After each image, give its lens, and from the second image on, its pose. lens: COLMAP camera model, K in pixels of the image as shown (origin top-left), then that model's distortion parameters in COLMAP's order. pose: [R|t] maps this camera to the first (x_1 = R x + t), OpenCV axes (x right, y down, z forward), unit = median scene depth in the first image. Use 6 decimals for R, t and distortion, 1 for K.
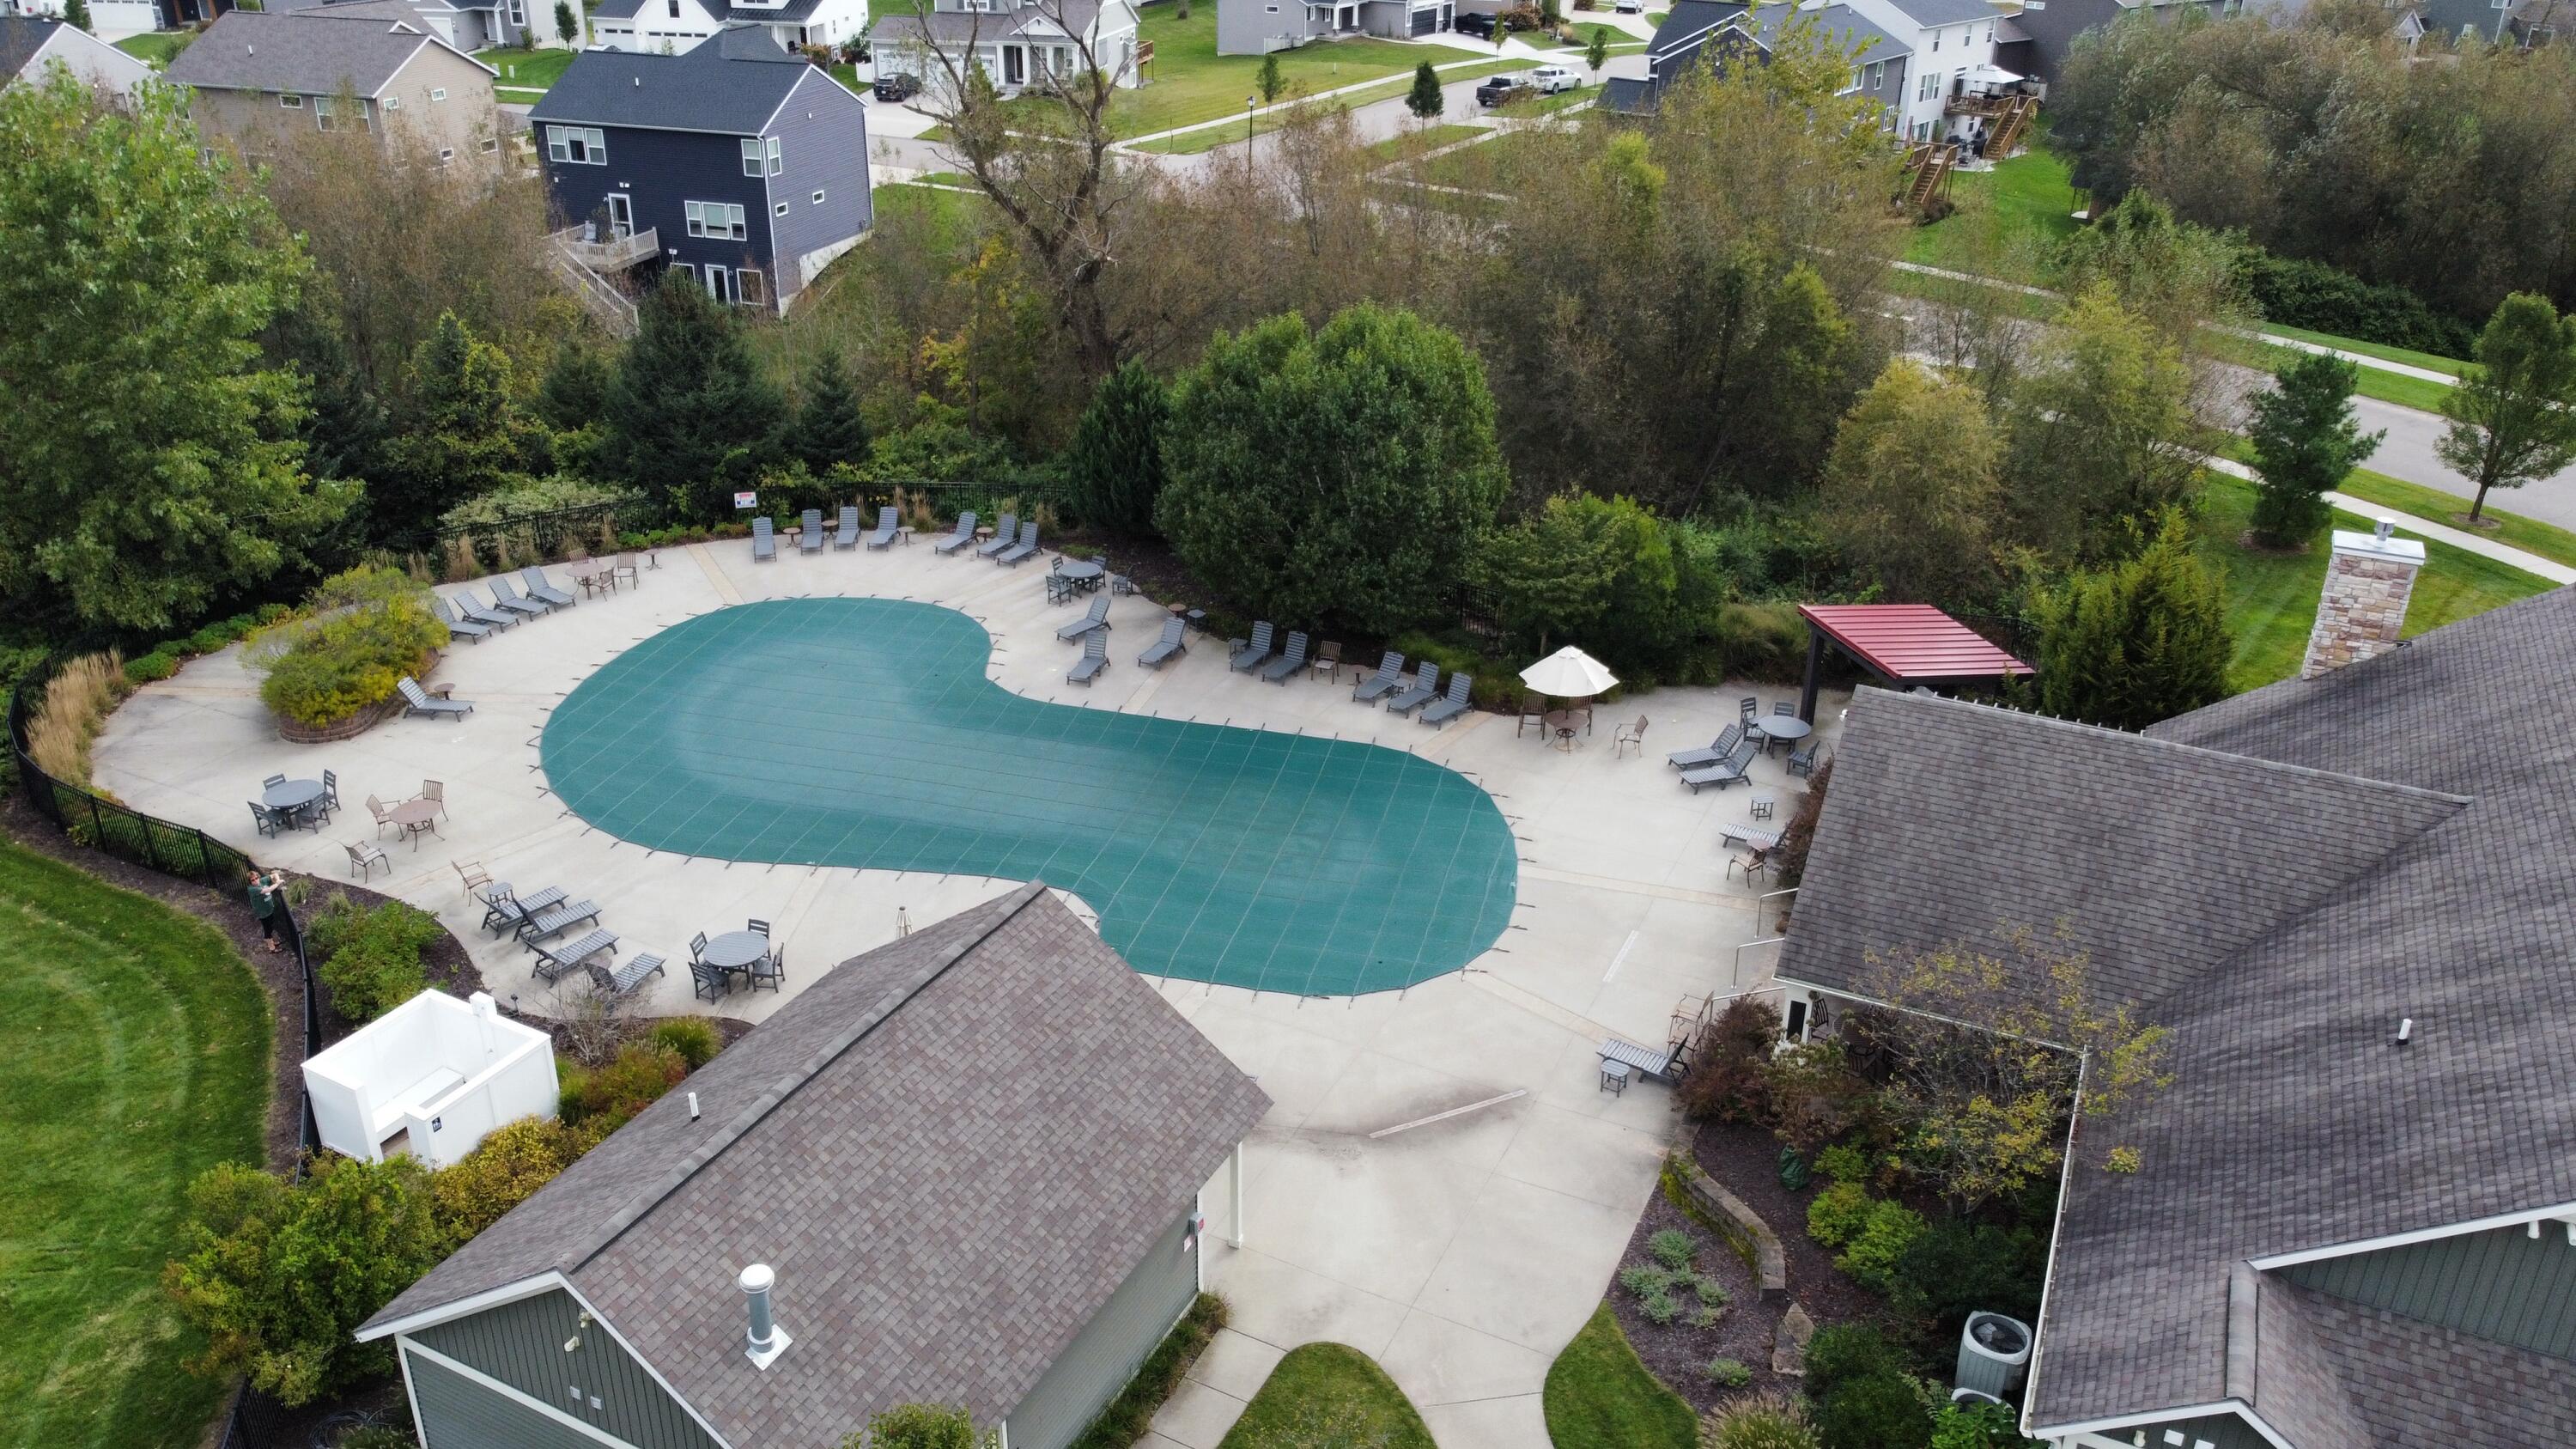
lens RADIAL K [[1936.9, 0, 1273.9], [0, 1936.9, 720.9], [0, 0, 1]] dist [0.006203, -0.014408]
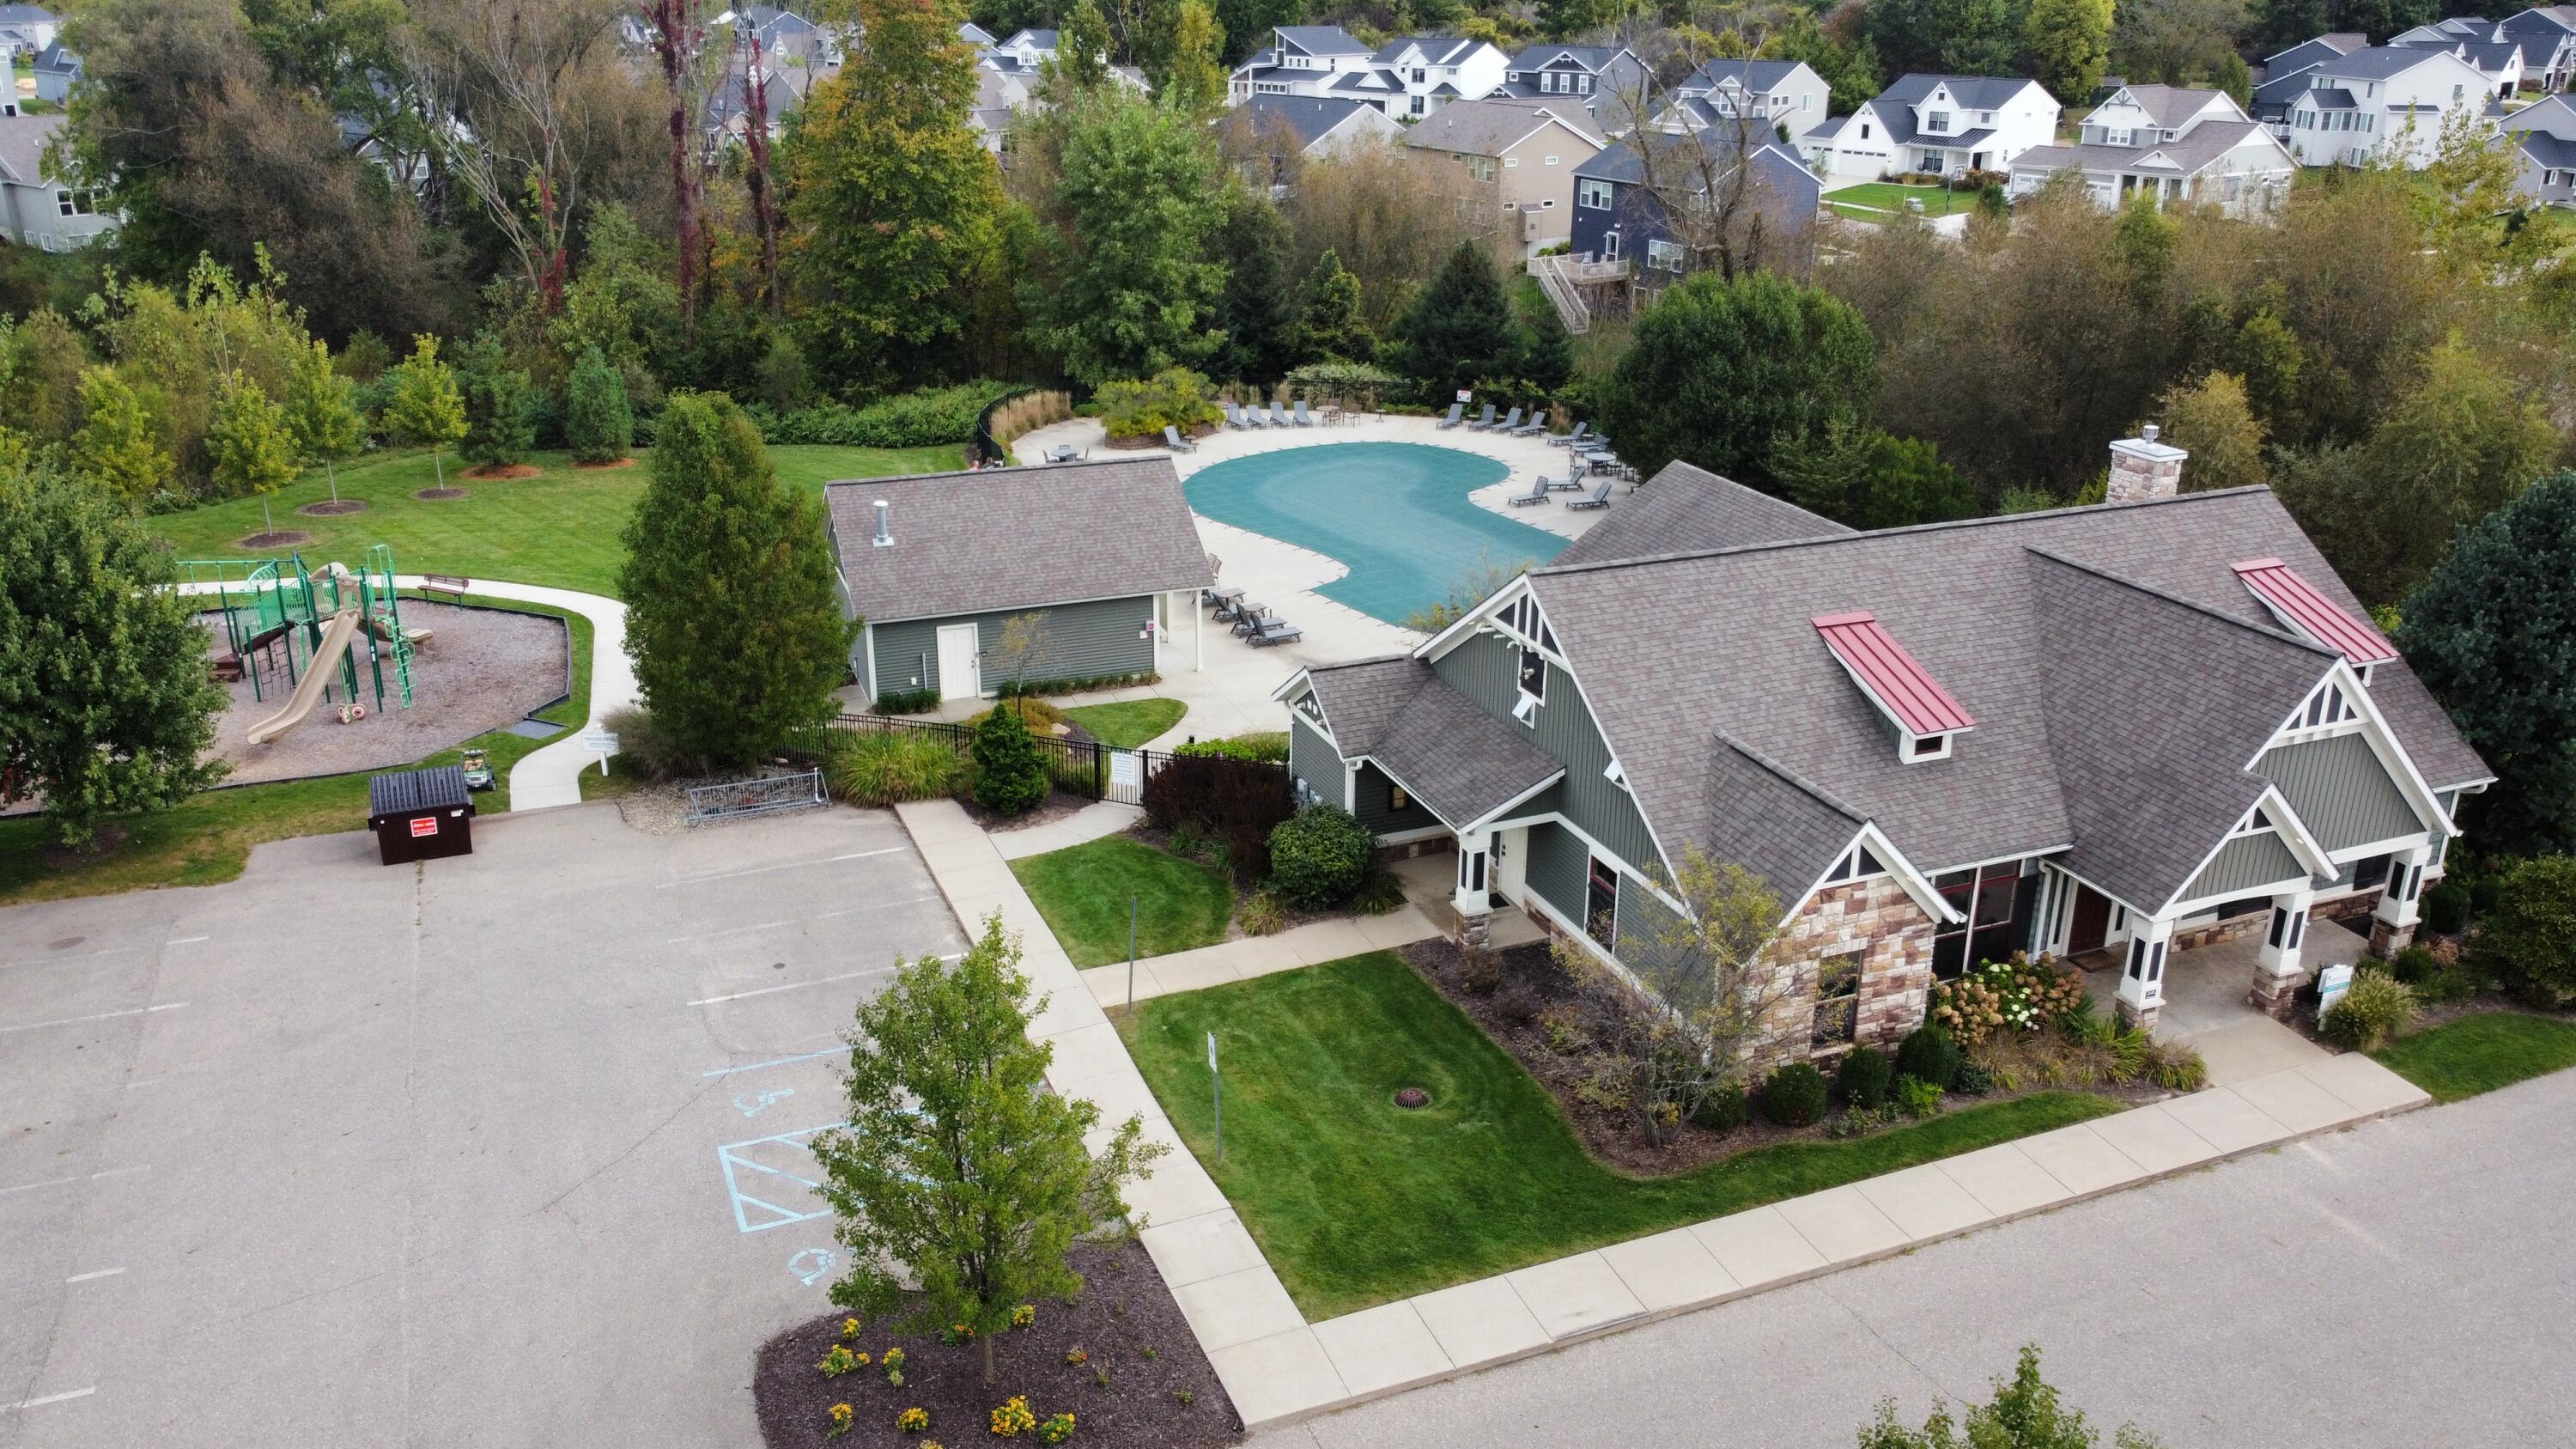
lens RADIAL K [[1936.9, 0, 1264.0], [0, 1936.9, 721.5], [0, 0, 1]] dist [0.006203, -0.014408]
pose [[0.734069, 0.235116, -0.637074, 0.637599], [-0.287301, 0.957579, 0.022359, 0.138607], [0.615306, 0.166619, 0.770478, -0.185242]]
